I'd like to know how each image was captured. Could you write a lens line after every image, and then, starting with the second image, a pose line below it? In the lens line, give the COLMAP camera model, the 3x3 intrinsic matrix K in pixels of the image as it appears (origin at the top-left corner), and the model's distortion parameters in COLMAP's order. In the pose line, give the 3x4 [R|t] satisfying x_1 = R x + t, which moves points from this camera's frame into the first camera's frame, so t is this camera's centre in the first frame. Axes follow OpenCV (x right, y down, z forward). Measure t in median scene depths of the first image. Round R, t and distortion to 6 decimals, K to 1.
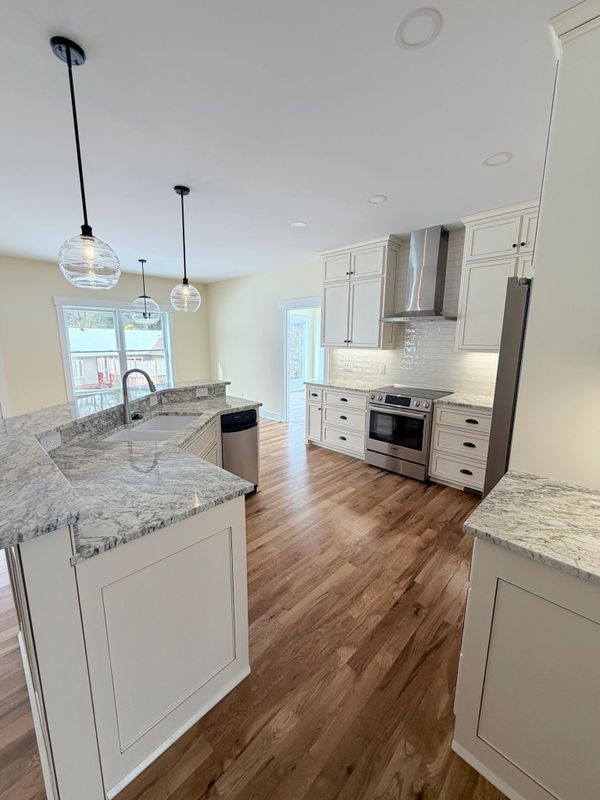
lens RADIAL K [[317.9, 0, 297.3], [0, 317.9, 400.2], [0, 0, 1]] dist [0.000154, 0.000361]
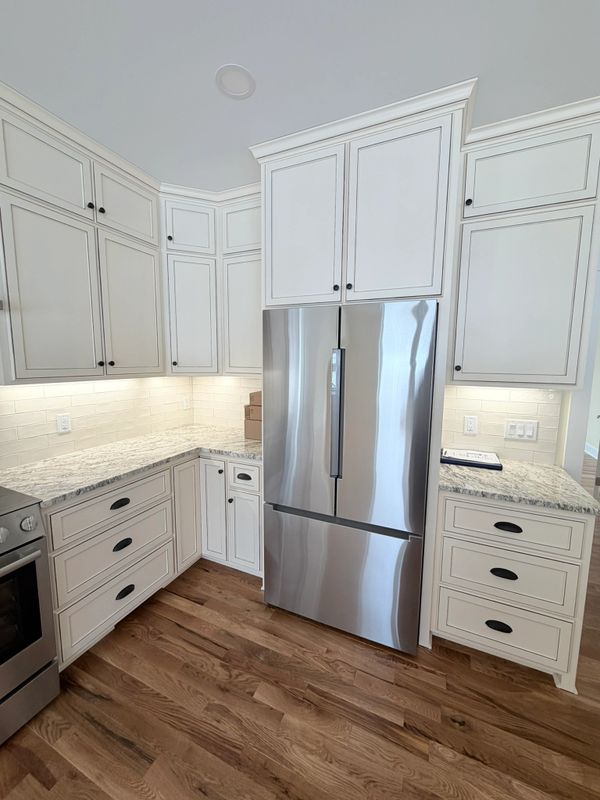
lens RADIAL K [[317.9, 0, 299.2], [0, 317.9, 396.7], [0, 0, 1]] dist [0.000154, 0.000361]
pose [[-0.342760, -0.119098, 0.931843, -0.051475], [0.165281, 0.968813, 0.184619, -0.139936], [-0.924769, 0.217296, -0.312386, 0.705168]]
